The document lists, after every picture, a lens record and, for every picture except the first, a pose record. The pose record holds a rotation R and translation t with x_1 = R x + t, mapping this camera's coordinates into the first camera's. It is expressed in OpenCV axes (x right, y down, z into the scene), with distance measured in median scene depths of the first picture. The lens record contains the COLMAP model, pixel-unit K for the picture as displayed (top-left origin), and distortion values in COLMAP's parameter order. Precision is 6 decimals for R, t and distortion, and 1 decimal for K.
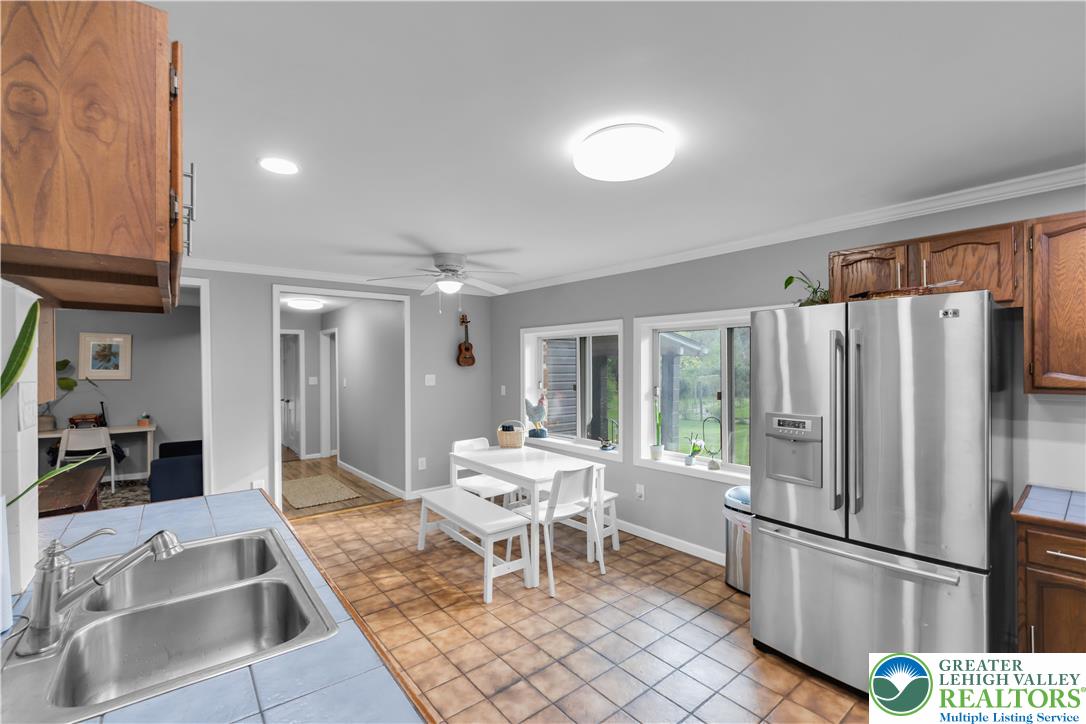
lens RADIAL K [[472.0, 0, 548.7], [0, 472.0, 362.4], [0, 0, 1]] dist [-0.002088, -0.000940]
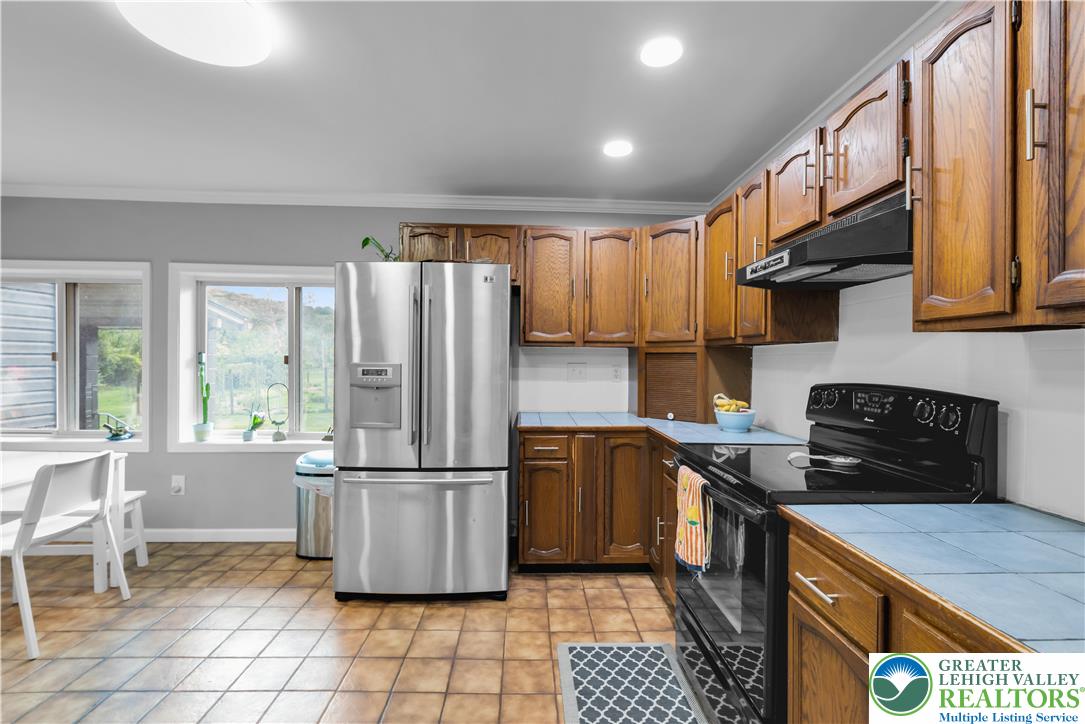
lens RADIAL K [[471.5, 0, 542.2], [0, 471.5, 365.1], [0, 0, 1]] dist [-0.002088, -0.000940]
pose [[0.612582, -0.011335, 0.790326, -0.066981], [-0.003620, 0.999846, 0.017146, 0.068123], [-0.790399, -0.013364, 0.612447, 0.037369]]
